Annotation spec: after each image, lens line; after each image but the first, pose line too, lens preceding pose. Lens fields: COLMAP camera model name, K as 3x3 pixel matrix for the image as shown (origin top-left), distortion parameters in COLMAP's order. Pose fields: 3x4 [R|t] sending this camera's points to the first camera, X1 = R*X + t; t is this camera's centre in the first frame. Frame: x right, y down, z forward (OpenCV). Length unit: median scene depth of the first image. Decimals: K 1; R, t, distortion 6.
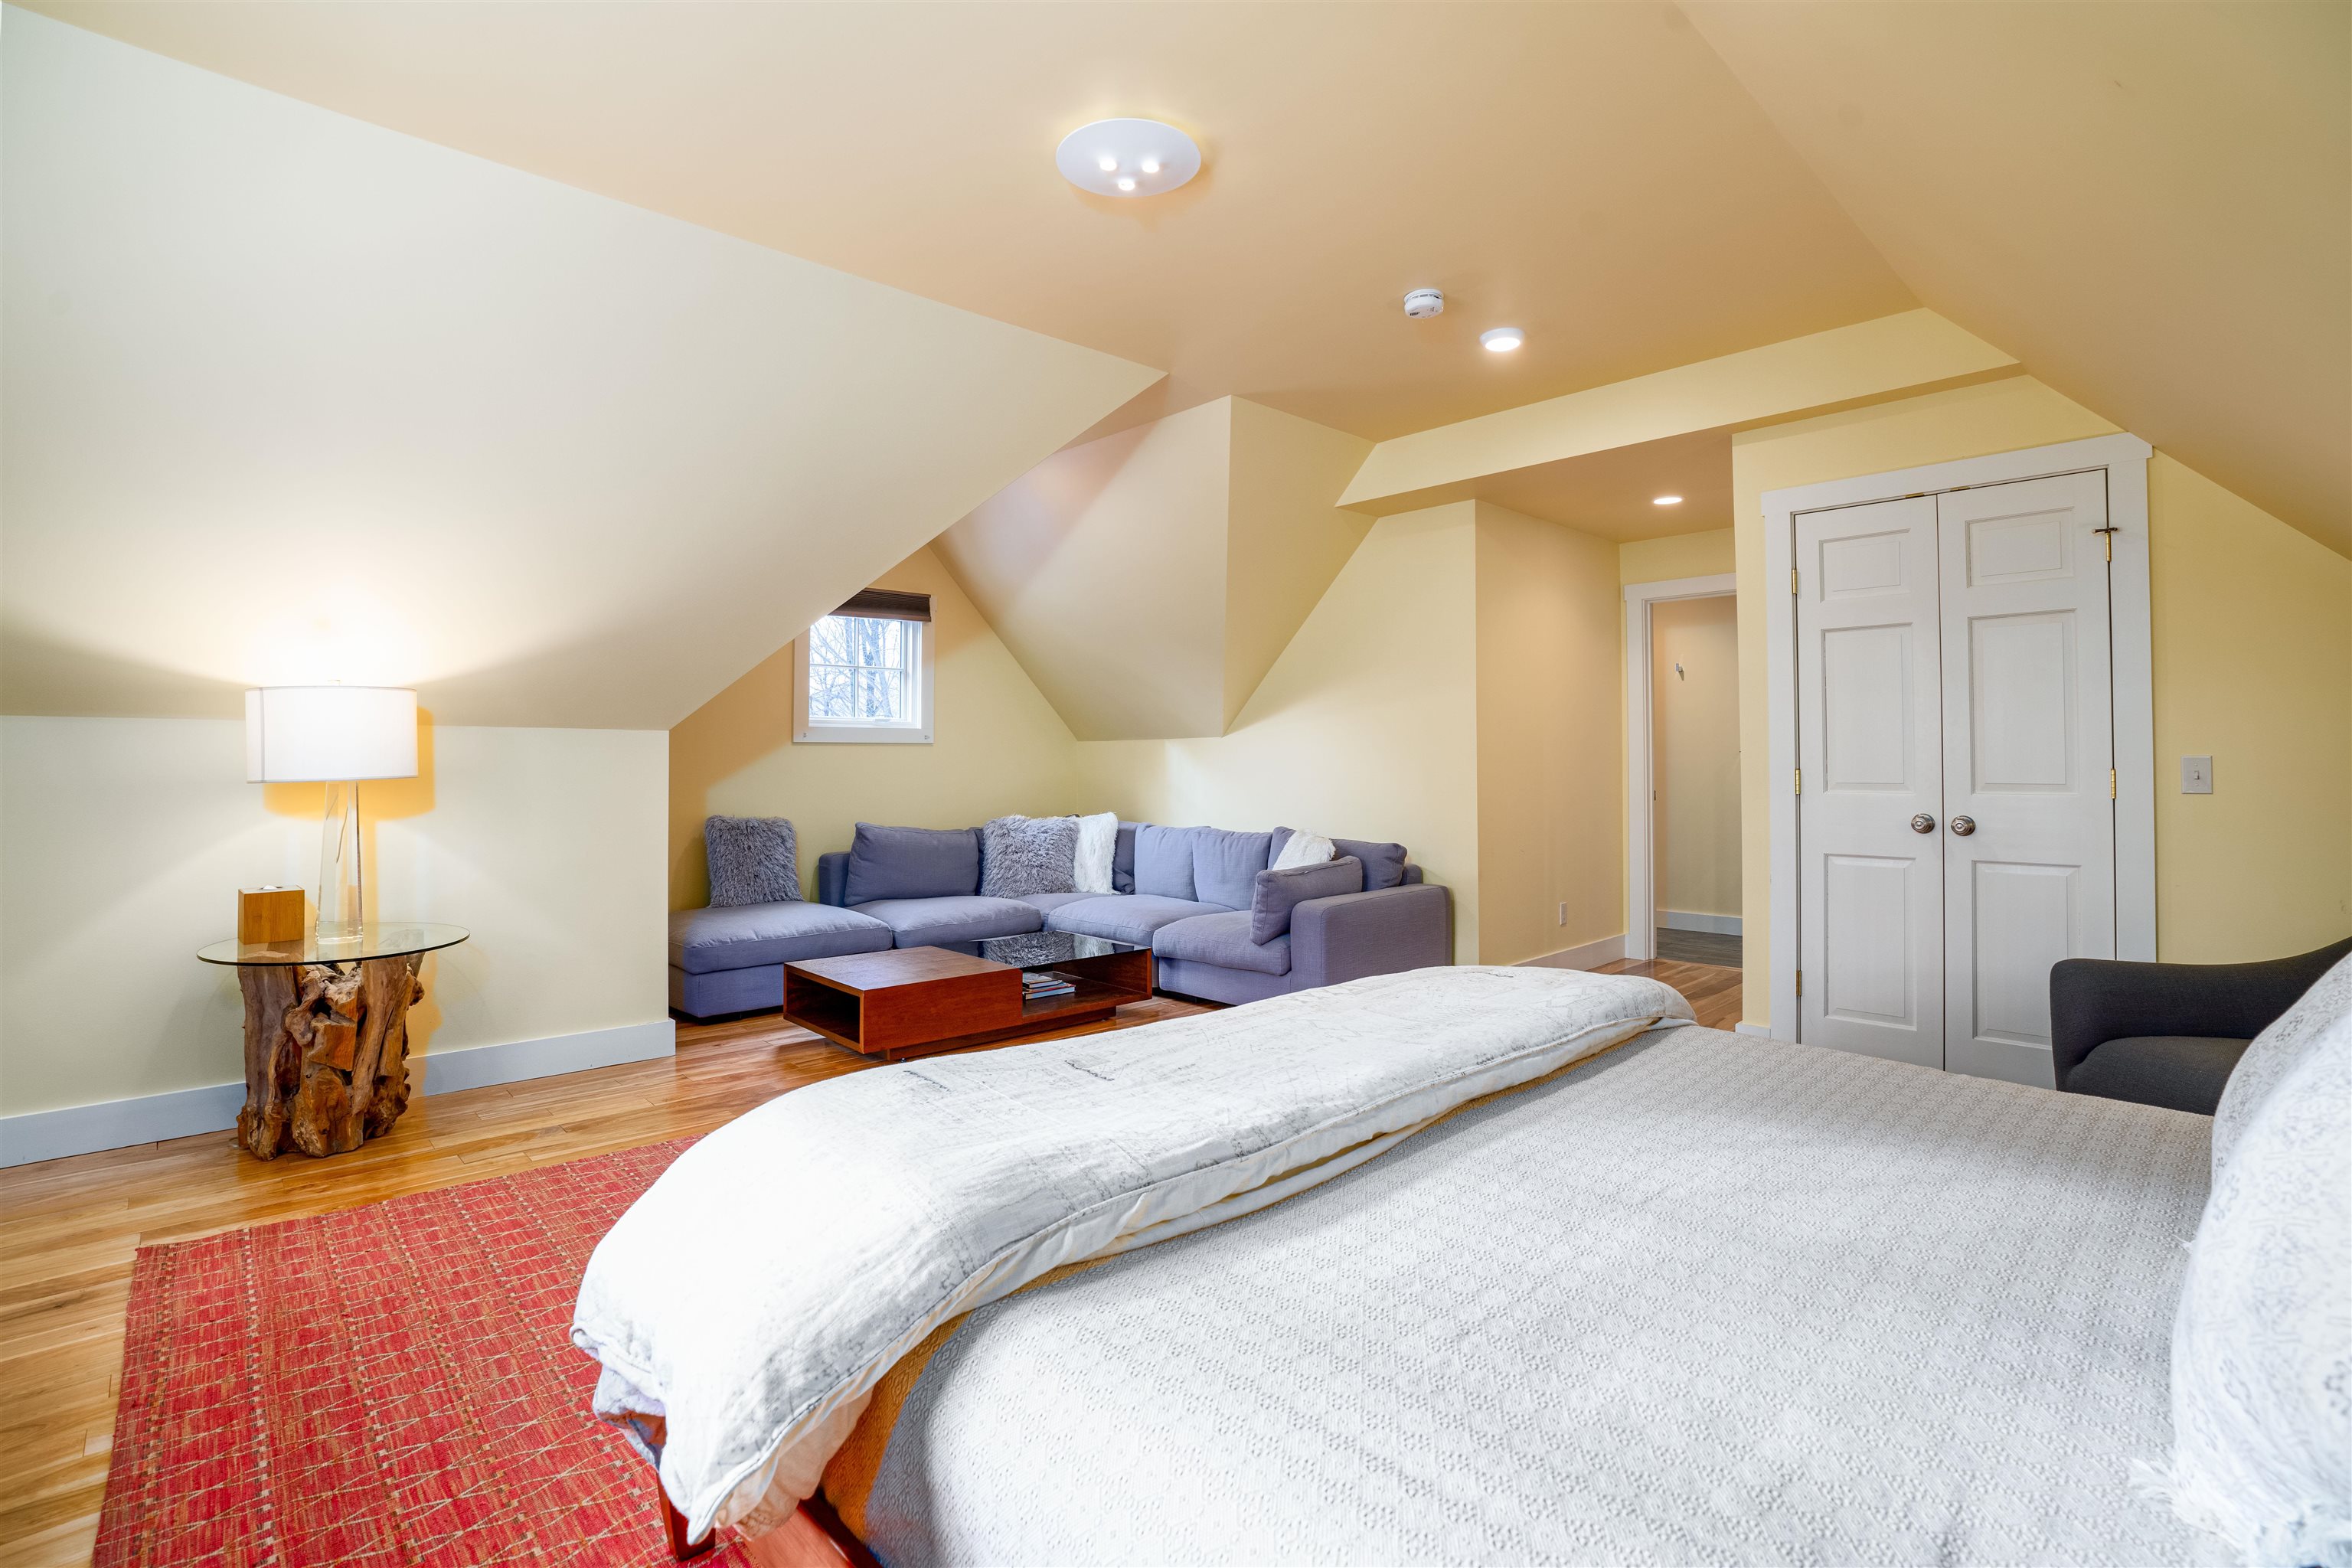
lens RADIAL K [[1114.4, 0, 1162.4], [0, 1114.4, 766.6], [0, 0, 1]] dist [-0.002938, -0.000301]
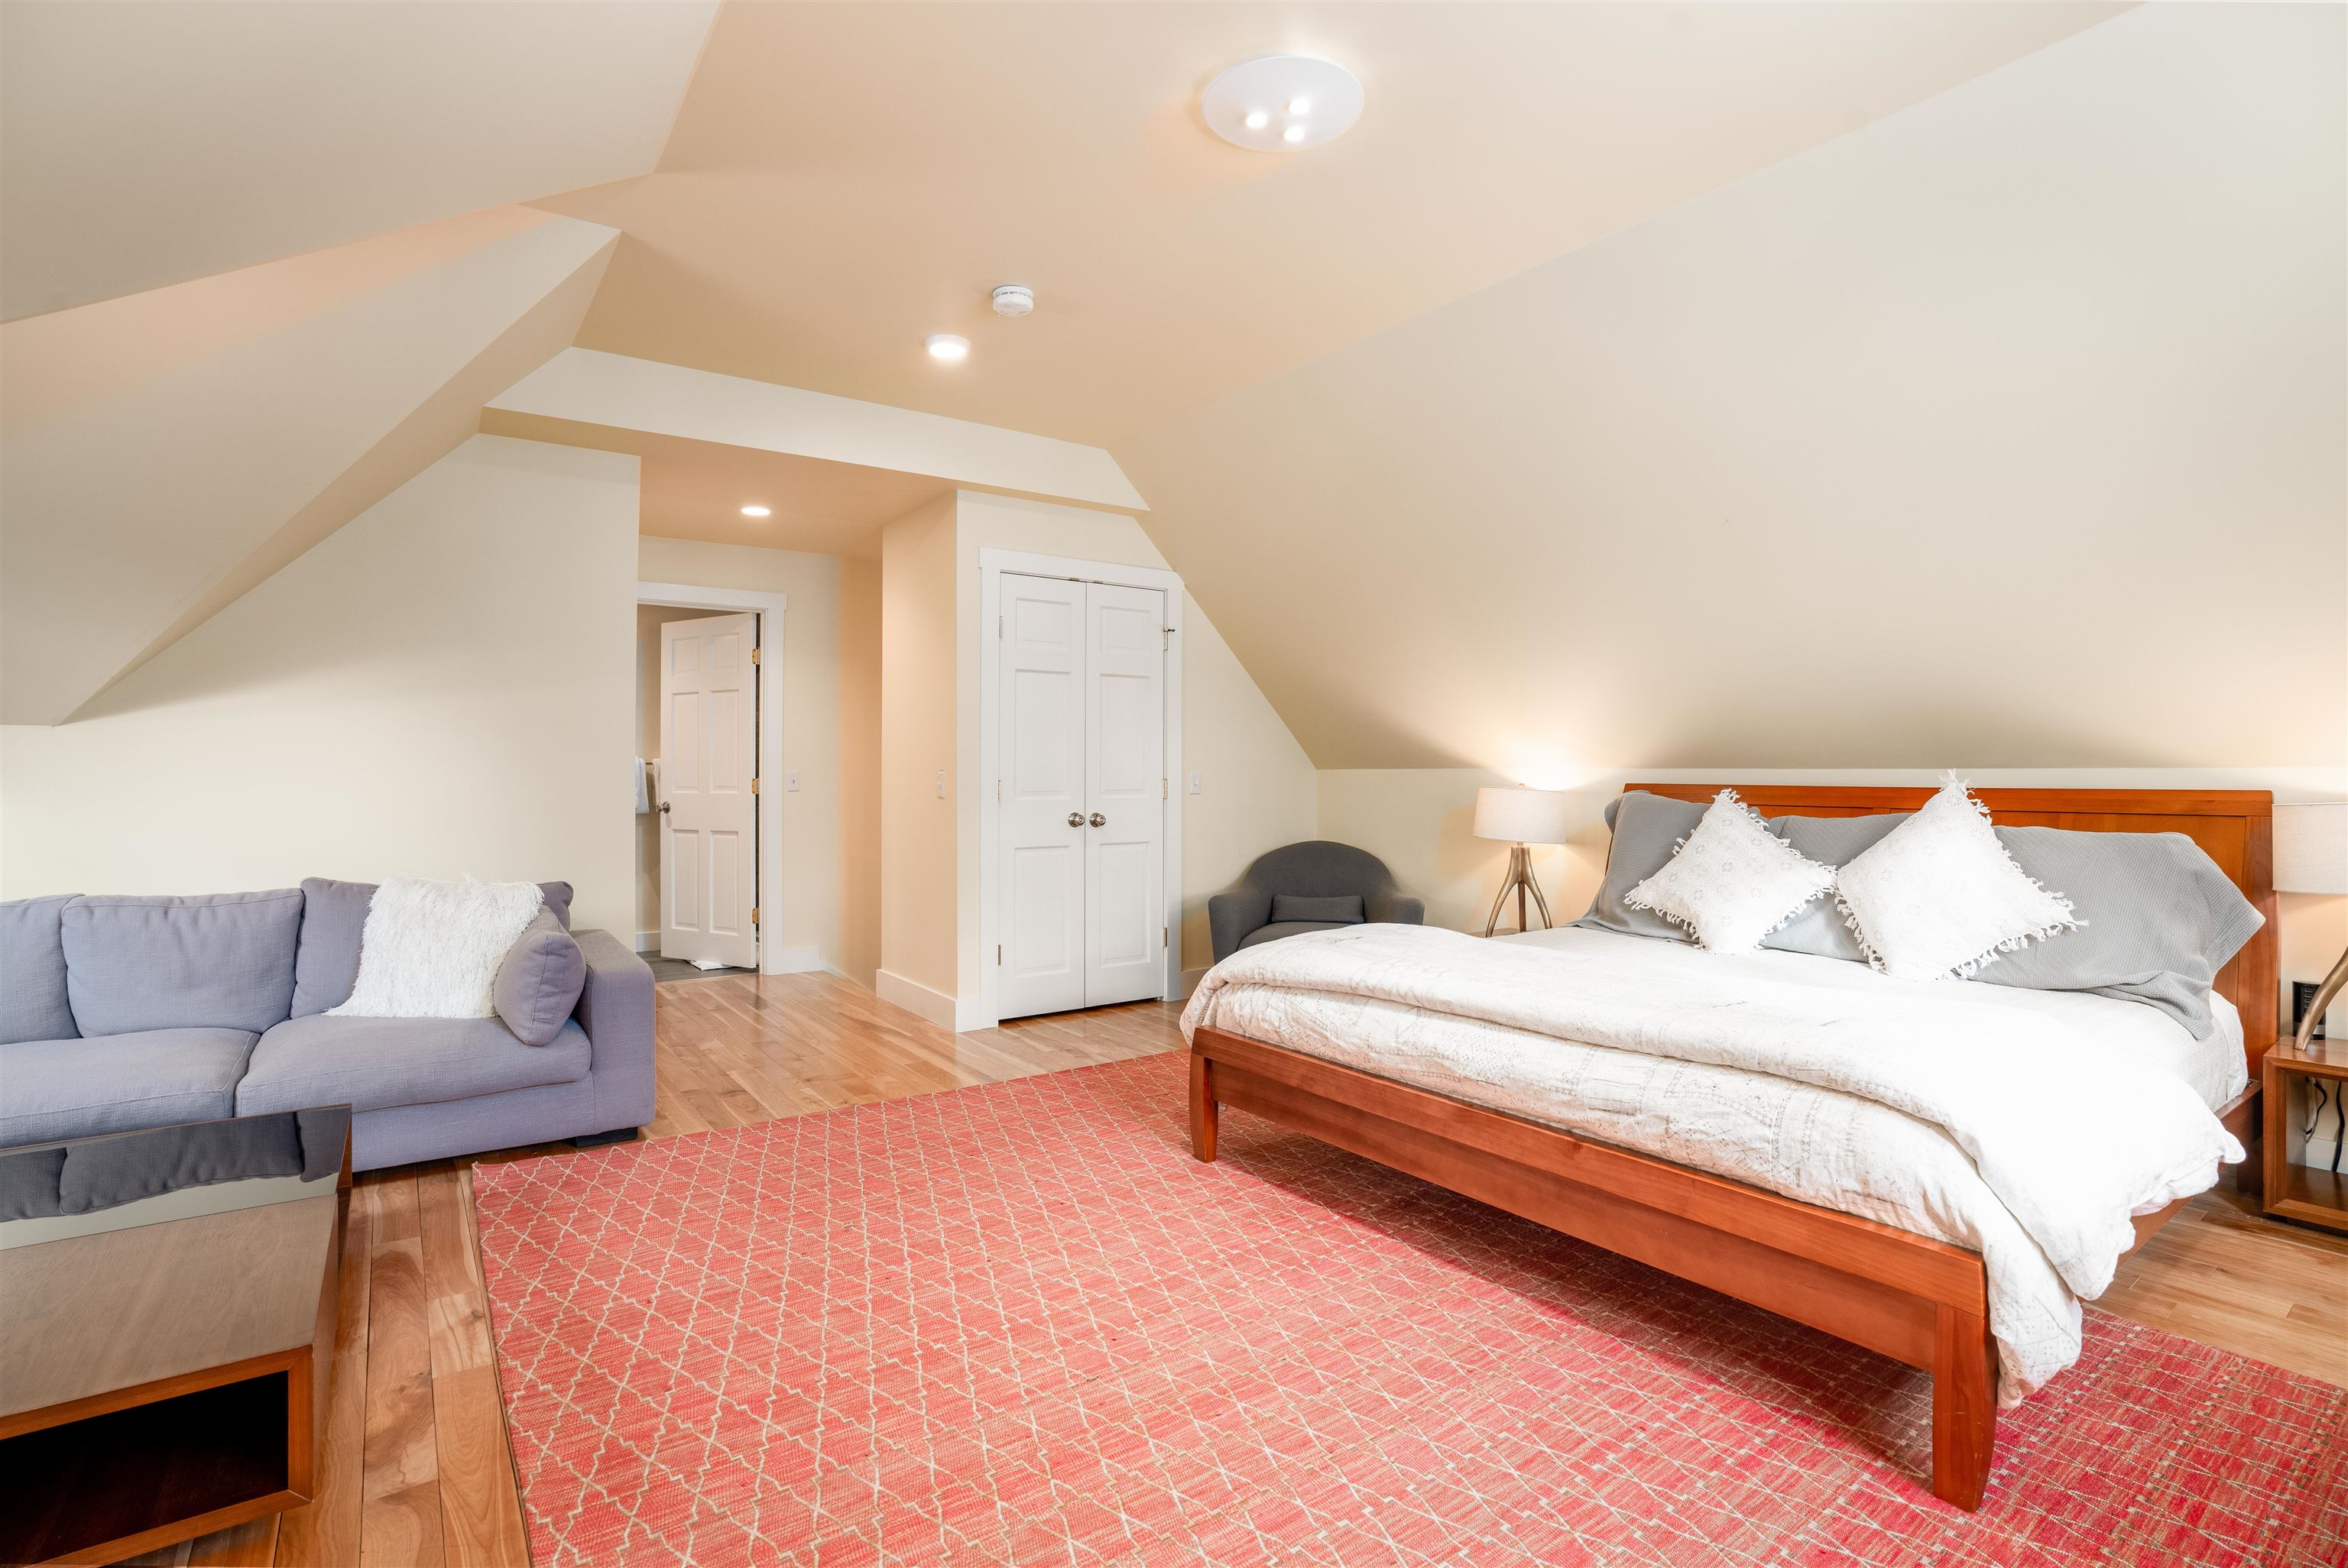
lens RADIAL K [[1112.3, 0, 1160.4], [0, 1112.3, 766.7], [0, 0, 1]] dist [-0.002938, -0.000301]
pose [[0.159266, 0.009110, 0.987194, -0.638654], [0.000637, 0.999956, -0.009330, -0.001341], [-0.987235, 0.002115, 0.159253, 0.660624]]
